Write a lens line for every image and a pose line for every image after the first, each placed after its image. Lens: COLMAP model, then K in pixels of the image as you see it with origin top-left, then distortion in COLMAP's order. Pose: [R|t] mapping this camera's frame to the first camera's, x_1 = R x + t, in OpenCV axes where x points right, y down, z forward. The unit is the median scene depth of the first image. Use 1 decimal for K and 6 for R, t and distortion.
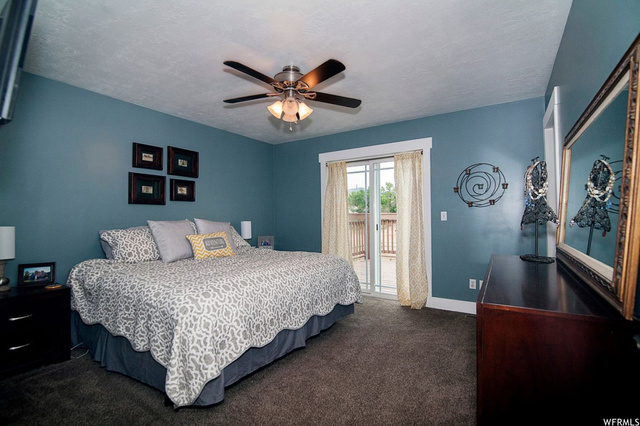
lens RADIAL K [[294.7, 0, 320.0], [0, 294.7, 213.0], [0, 0, 1]] dist [-0.020338, 0.000522]
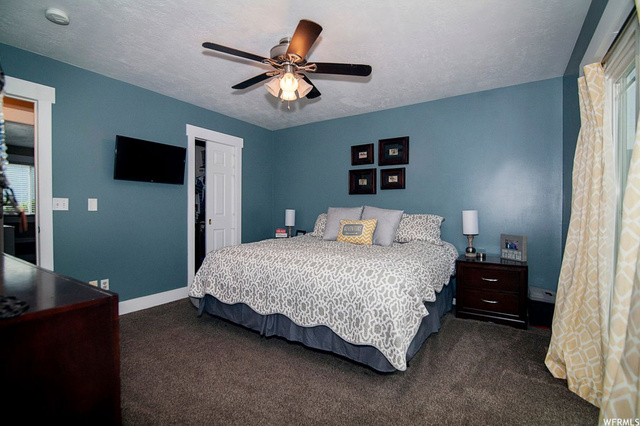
lens RADIAL K [[294.7, 0, 320.0], [0, 294.7, 213.0], [0, 0, 1]] dist [-0.020338, 0.000522]
pose [[-0.003615, 0.017415, -0.999842, 0.601634], [0.003805, 0.999841, 0.017401, 0.025038], [0.999986, -0.003741, -0.003680, 0.798848]]
